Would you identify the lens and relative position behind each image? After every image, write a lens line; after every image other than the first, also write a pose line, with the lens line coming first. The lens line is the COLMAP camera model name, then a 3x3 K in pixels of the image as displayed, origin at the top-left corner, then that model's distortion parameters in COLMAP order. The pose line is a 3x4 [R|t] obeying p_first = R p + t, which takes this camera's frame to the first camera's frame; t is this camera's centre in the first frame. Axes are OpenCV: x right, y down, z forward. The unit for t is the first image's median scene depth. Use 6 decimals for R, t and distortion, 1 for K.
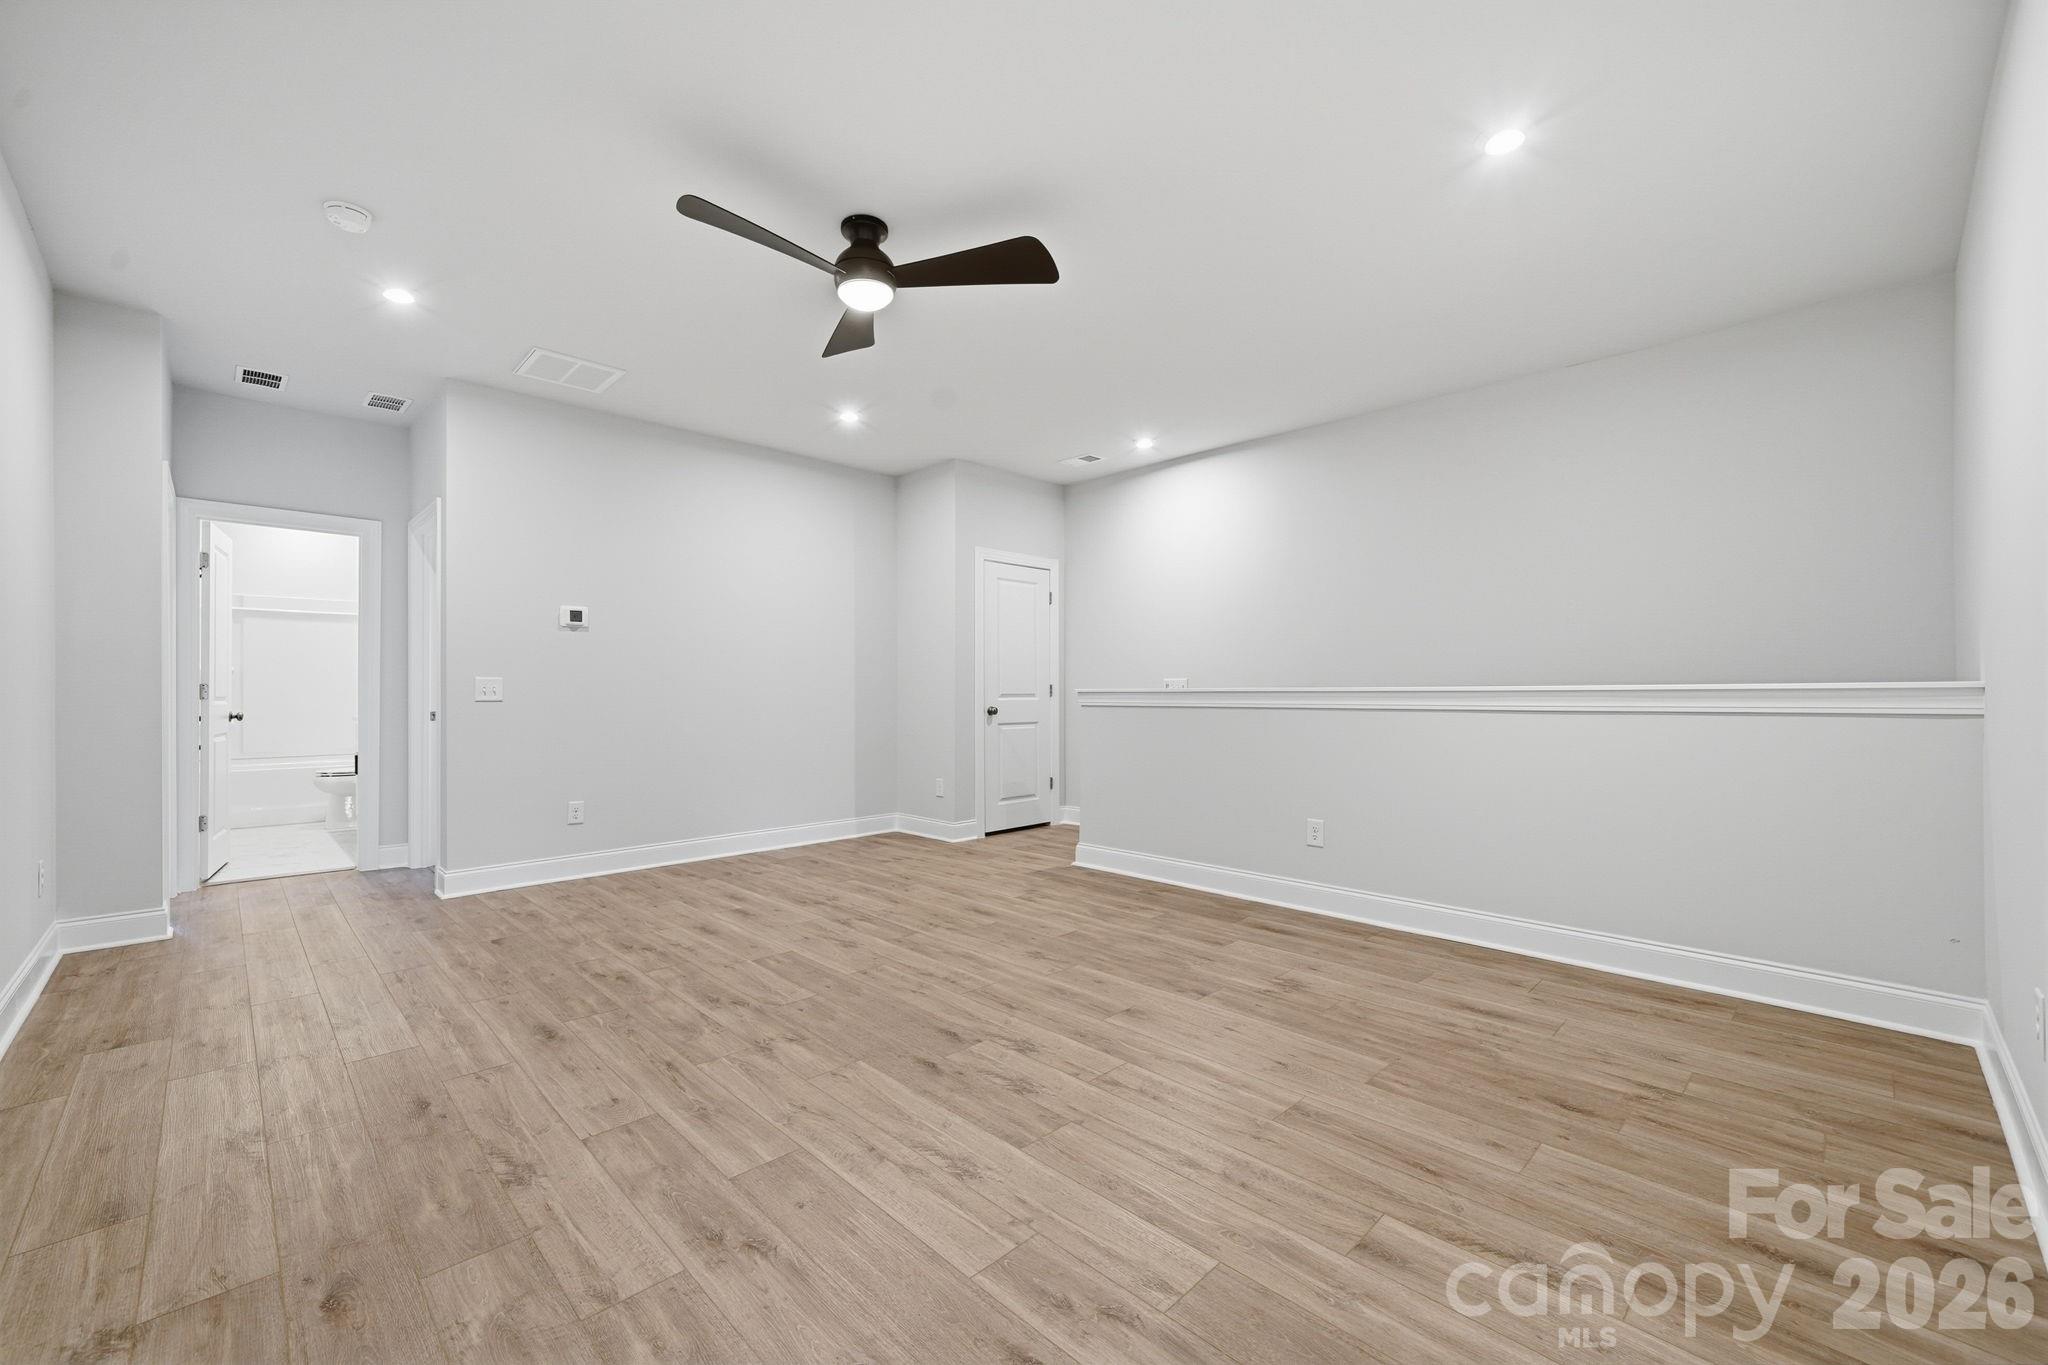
lens RADIAL K [[860.2, 0, 1024.0], [0, 860.2, 682.5], [0, 0, 1]] dist [-0.000246, 0.007058]
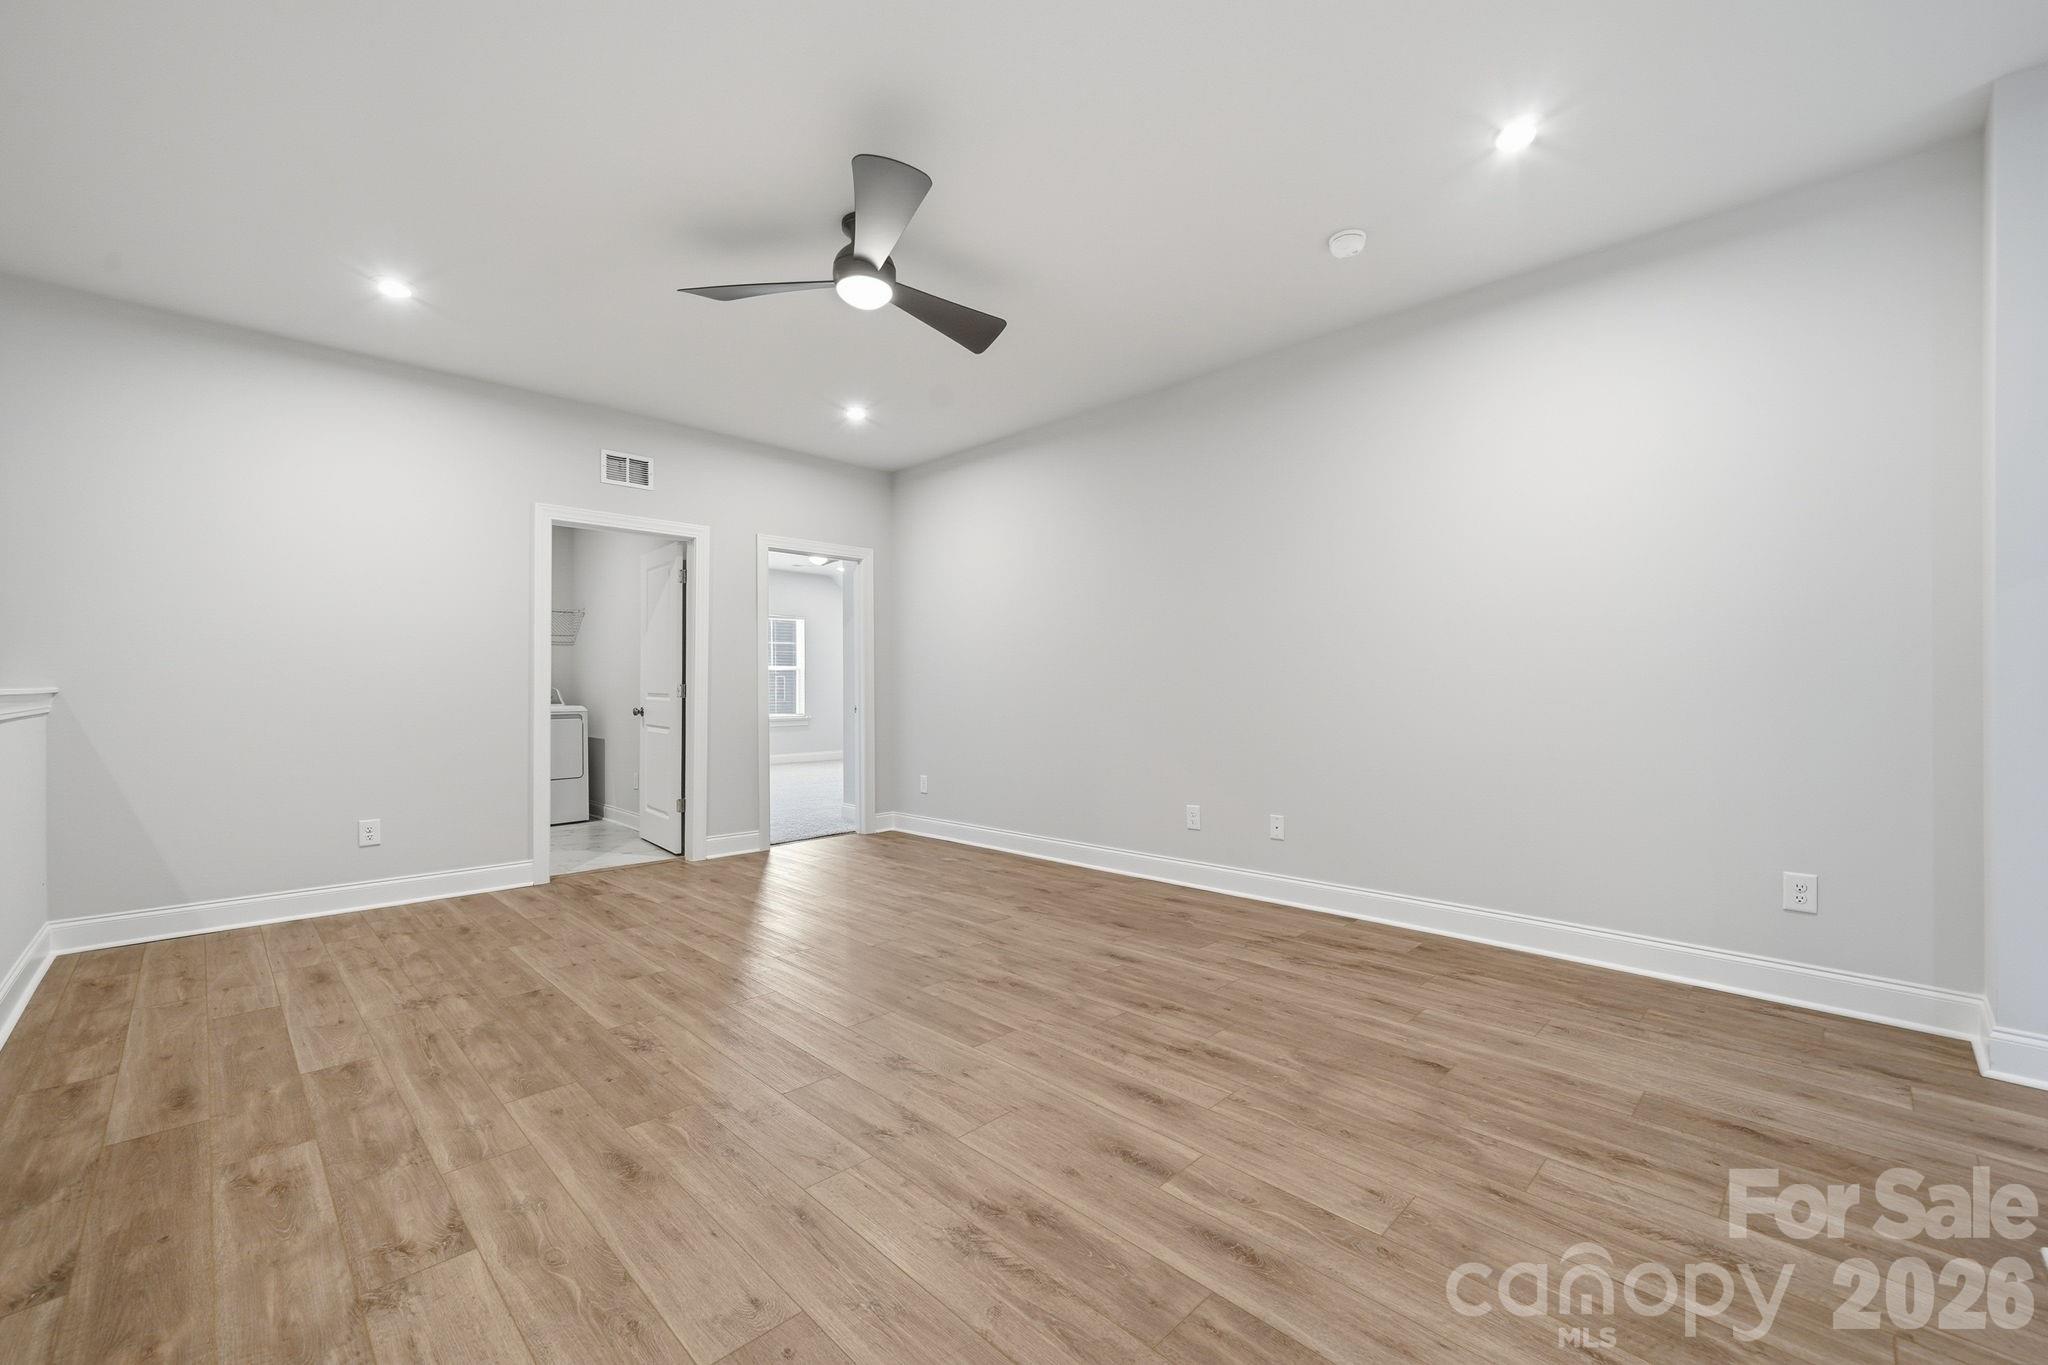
lens RADIAL K [[860.2, 0, 1024.0], [0, 860.2, 682.5], [0, 0, 1]] dist [-0.000246, 0.007058]
pose [[-0.999929, 0.008717, -0.008118, -0.311229], [0.008844, 0.999836, -0.015784, 0.017148], [0.007979, -0.015855, -0.999842, 1.742757]]
